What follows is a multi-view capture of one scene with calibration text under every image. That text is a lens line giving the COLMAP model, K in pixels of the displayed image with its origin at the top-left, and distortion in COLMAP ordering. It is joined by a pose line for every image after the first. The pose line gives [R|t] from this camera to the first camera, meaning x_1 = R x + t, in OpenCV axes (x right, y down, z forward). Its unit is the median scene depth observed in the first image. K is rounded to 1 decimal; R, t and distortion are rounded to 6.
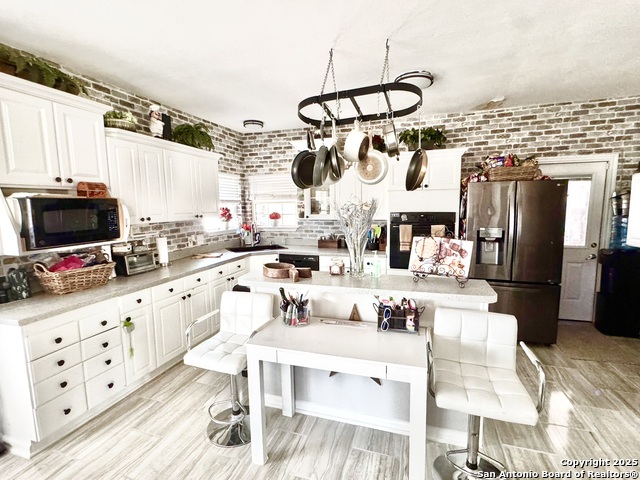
lens RADIAL K [[298.9, 0, 319.6], [0, 298.9, 239.1], [0, 0, 1]] dist [-0.002478, 0.000082]
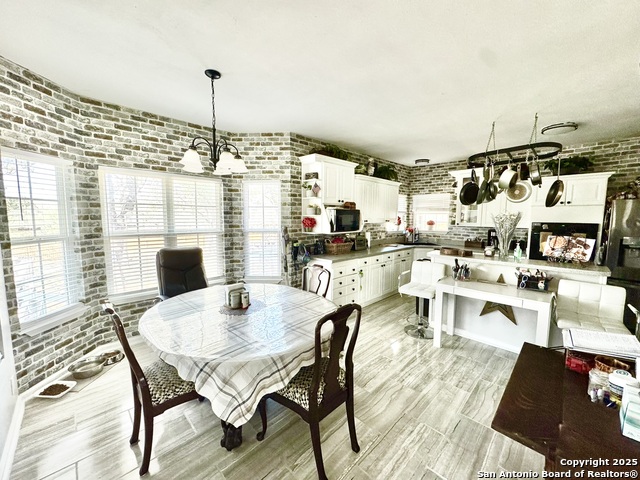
lens RADIAL K [[255.9, 0, 320.1], [0, 255.9, 240.3], [0, 0, 1]] dist [-0.003304, -0.000548]
pose [[0.893529, 0.063473, -0.444496, -0.136003], [-0.071255, 0.997458, -0.000803, 0.083001], [0.443315, 0.032390, 0.895780, -0.611817]]
